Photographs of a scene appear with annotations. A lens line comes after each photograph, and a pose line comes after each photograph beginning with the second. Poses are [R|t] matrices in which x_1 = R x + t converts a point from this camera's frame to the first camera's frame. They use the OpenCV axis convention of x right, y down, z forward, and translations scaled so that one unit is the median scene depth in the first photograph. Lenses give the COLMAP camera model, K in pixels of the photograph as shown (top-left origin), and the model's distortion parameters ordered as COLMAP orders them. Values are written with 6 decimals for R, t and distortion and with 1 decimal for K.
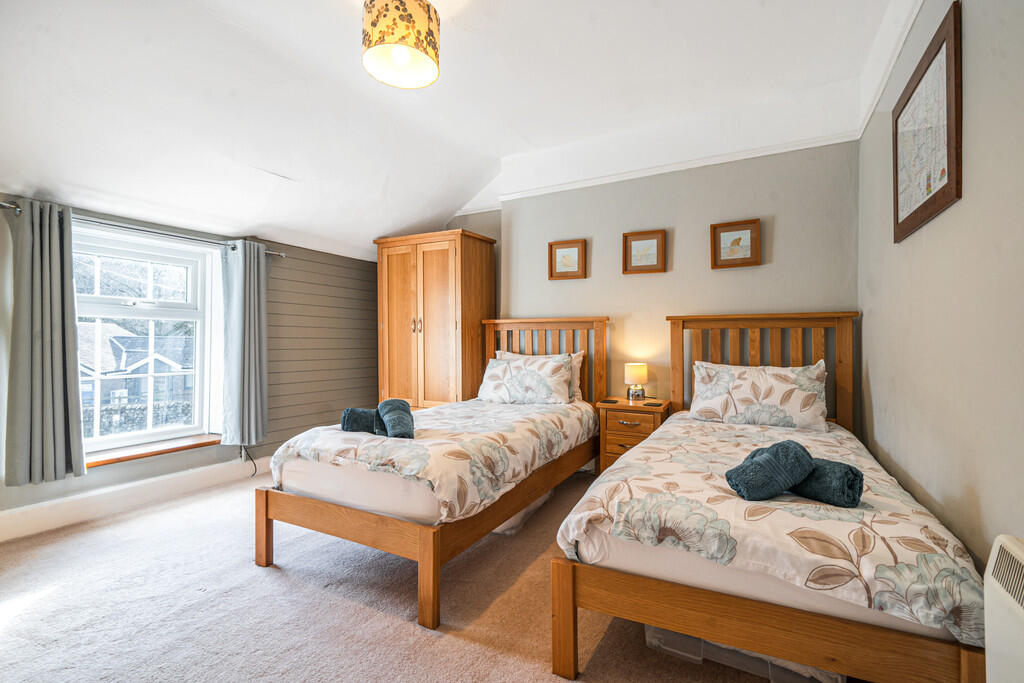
lens RADIAL K [[475.3, 0, 507.2], [0, 475.3, 340.8], [0, 0, 1]] dist [-0.000827, -0.000242]
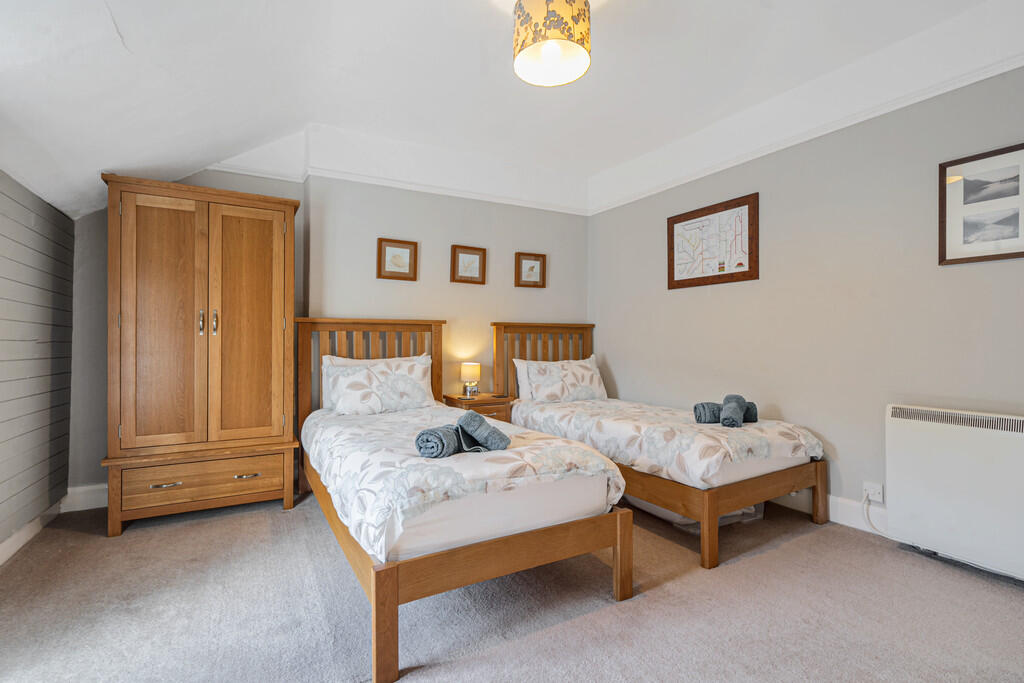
lens RADIAL K [[475.3, 0, 511.0], [0, 475.3, 339.3], [0, 0, 1]] dist [-0.000827, -0.000242]
pose [[0.525523, 0.004072, 0.850770, -0.639727], [0.004239, 0.999964, -0.007404, 0.000087], [-0.850769, 0.007497, 0.525486, 0.324909]]
